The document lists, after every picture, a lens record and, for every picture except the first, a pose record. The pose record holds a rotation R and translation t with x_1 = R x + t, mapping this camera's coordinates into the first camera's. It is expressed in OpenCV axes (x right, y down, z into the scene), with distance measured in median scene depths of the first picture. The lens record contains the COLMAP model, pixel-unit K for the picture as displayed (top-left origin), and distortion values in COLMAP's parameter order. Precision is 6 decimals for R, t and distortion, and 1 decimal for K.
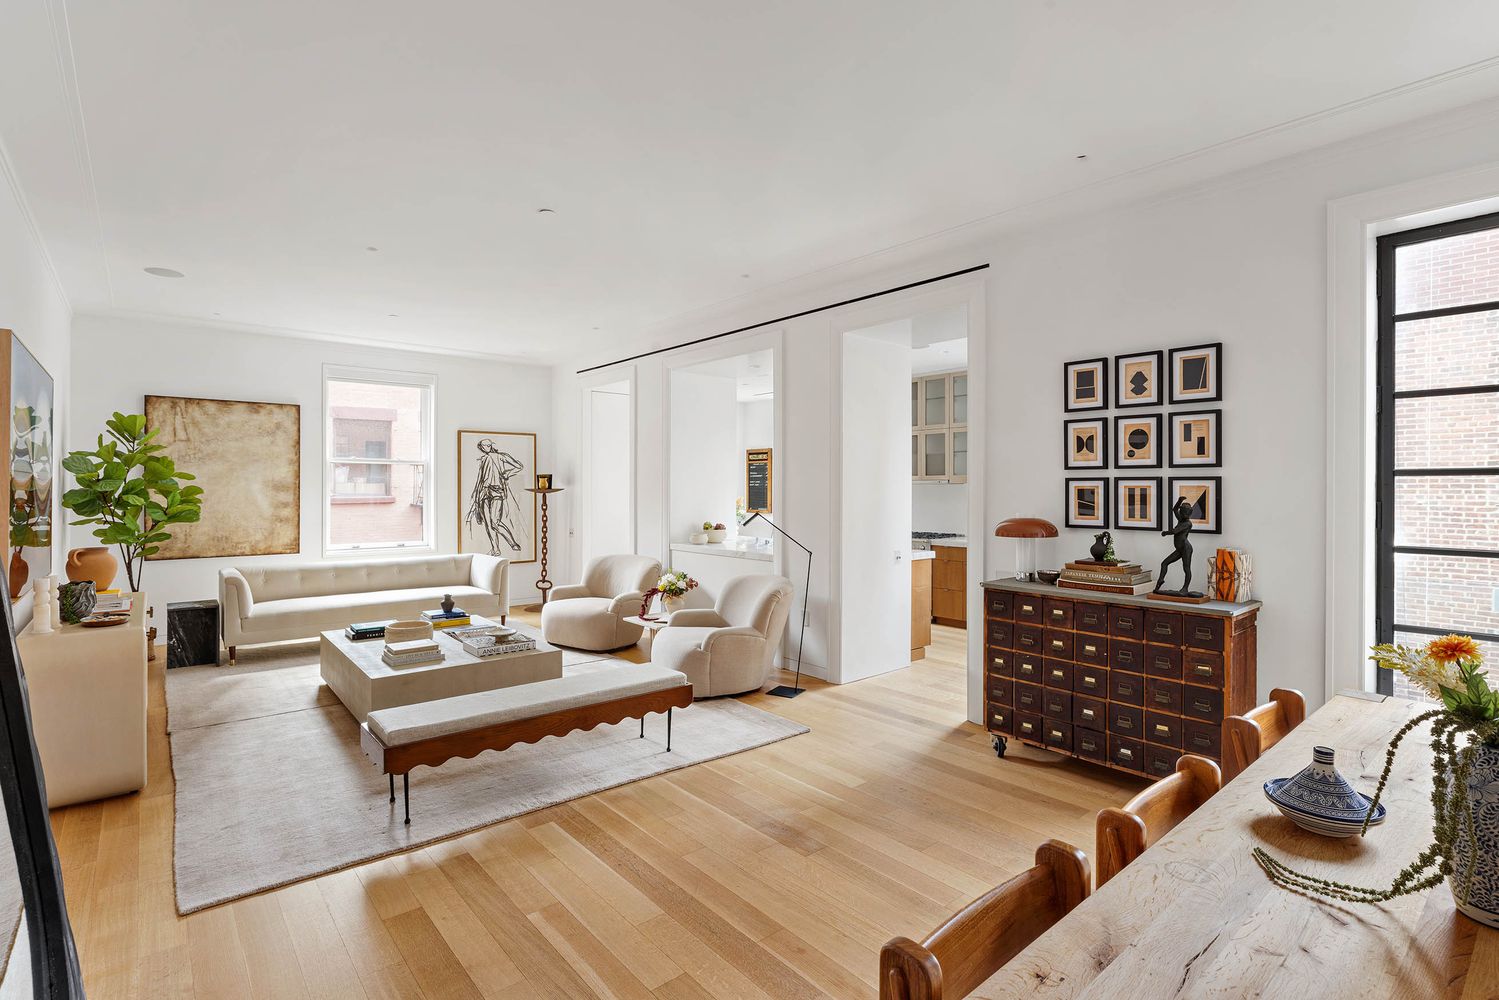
lens RADIAL K [[715.1, 0, 751.3], [0, 715.1, 489.4], [0, 0, 1]] dist [-0.000242, 0.000624]
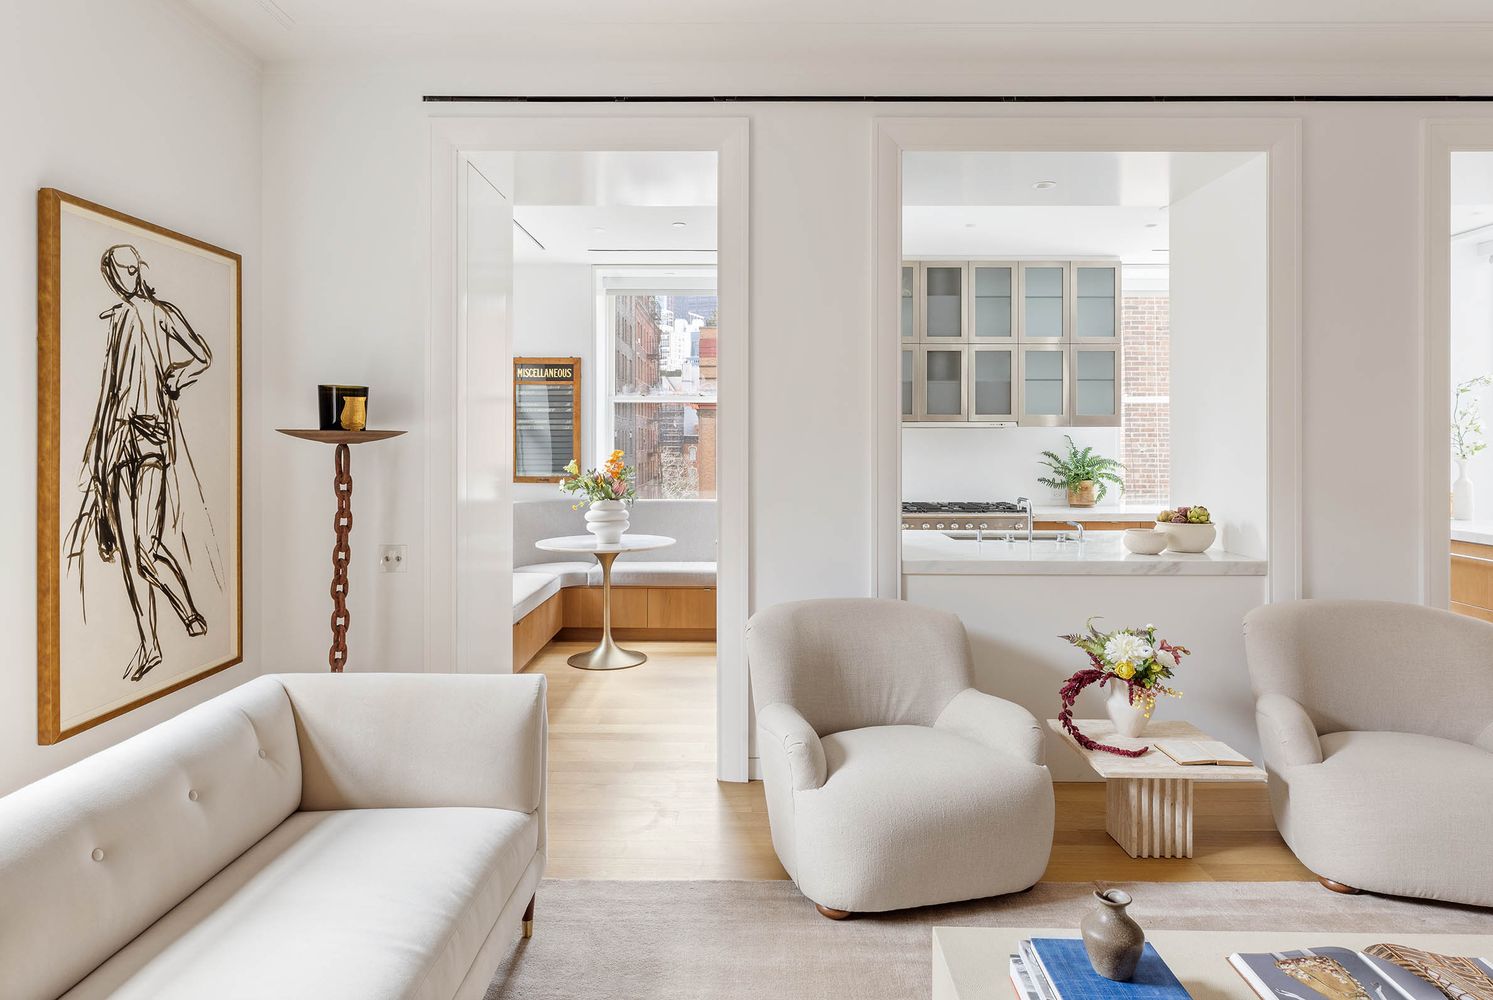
lens RADIAL K [[886.2, 0, 748.4], [0, 886.2, 439.3], [0, 0, 1]] dist [-0.009931, -0.000985]
pose [[0.653976, 0.001034, 0.756514, -0.466533], [0.000227, 0.999999, -0.001563, 0.004131], [-0.756515, 0.001194, 0.653975, 0.599069]]
